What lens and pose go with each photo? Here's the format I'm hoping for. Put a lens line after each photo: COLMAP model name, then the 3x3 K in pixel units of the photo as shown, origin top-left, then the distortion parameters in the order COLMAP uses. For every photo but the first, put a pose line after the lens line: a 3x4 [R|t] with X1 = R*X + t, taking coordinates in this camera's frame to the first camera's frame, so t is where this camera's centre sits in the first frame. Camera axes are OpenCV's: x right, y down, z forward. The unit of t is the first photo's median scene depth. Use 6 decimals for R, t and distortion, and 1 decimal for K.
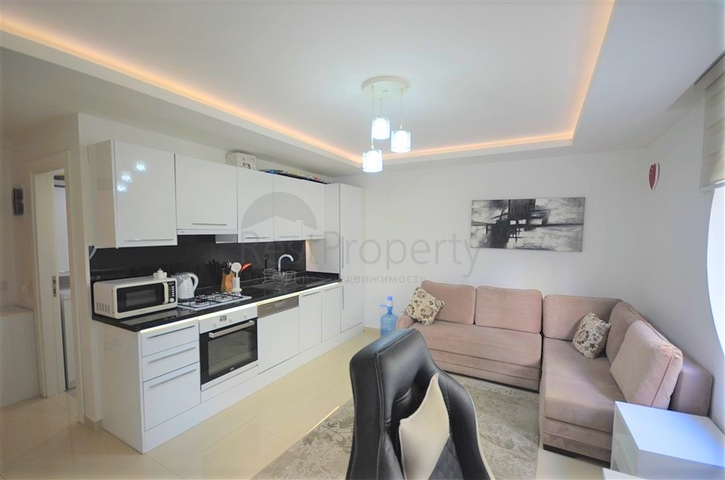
lens RADIAL K [[319.4, 0, 367.1], [0, 319.4, 251.1], [0, 0, 1]] dist [-0.000064, -0.000922]
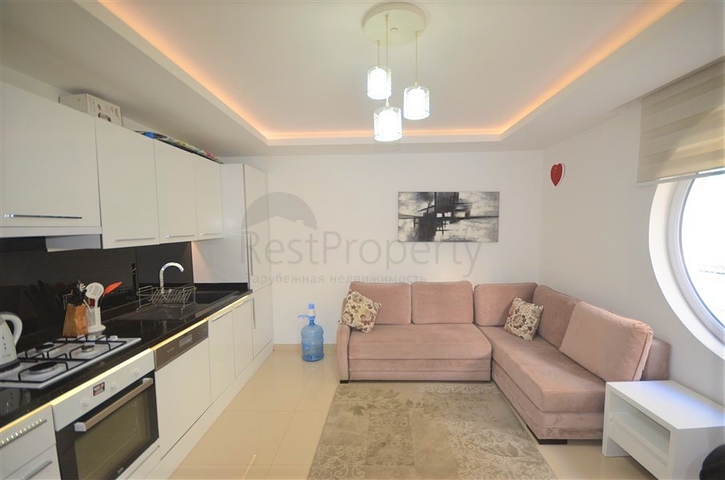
lens RADIAL K [[319.4, 0, 367.1], [0, 319.4, 251.1], [0, 0, 1]] dist [-0.000064, -0.000922]
pose [[0.889599, -0.050677, 0.453921, -0.214886], [0.044599, 0.998714, 0.024094, -0.013280], [-0.454559, -0.001190, 0.890716, 0.234780]]
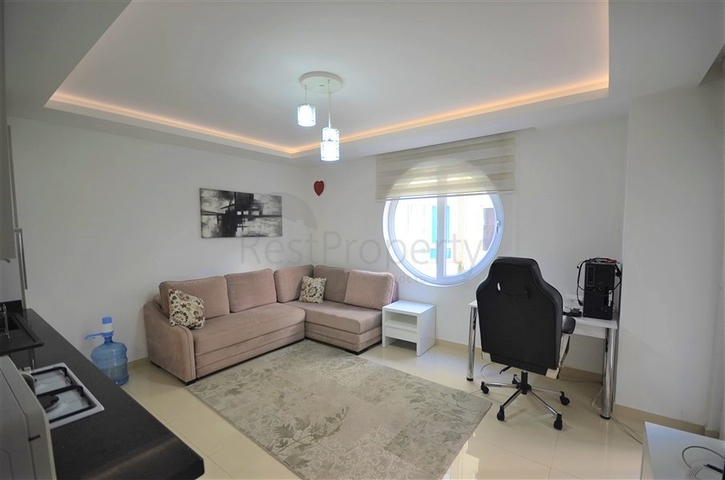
lens RADIAL K [[319.4, 0, 367.1], [0, 319.4, 251.1], [0, 0, 1]] dist [-0.000064, -0.000922]
pose [[0.137928, -0.083896, 0.986883, -0.629687], [0.069019, 0.994798, 0.074923, -0.011863], [-0.988035, 0.057780, 0.143001, 0.445098]]
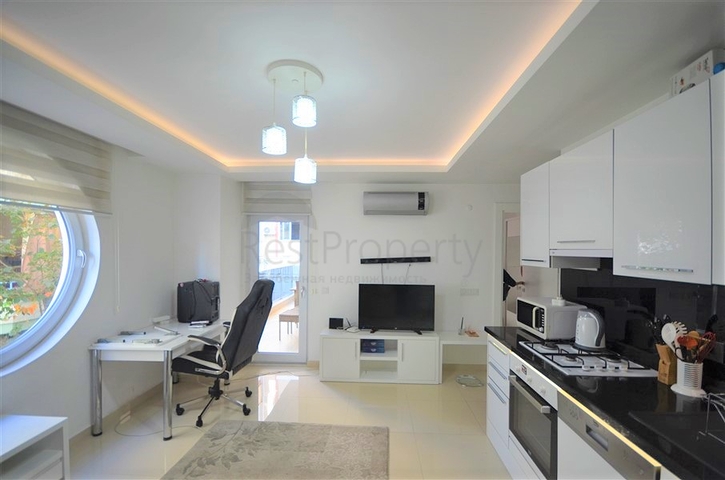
lens RADIAL K [[319.4, 0, 367.1], [0, 319.4, 251.1], [0, 0, 1]] dist [-0.000064, -0.000922]
pose [[-0.890851, -0.011141, -0.454159, 0.162011], [-0.040685, 0.997639, 0.055331, -0.068063], [0.452470, 0.067769, -0.889201, 1.138538]]
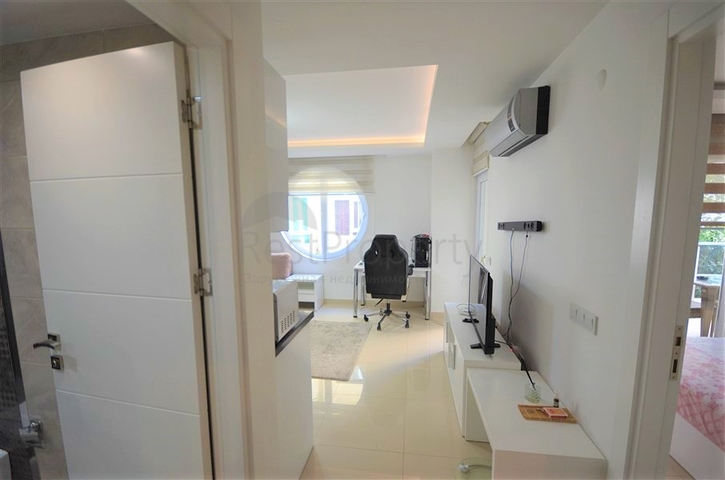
lens RADIAL K [[319.4, 0, 367.1], [0, 319.4, 251.1], [0, 0, 1]] dist [-0.000064, -0.000922]
pose [[-0.351281, -0.113362, 0.929382, -0.989276], [0.064212, 0.987389, 0.144708, -0.041022], [-0.934066, 0.110511, -0.339571, 0.689032]]
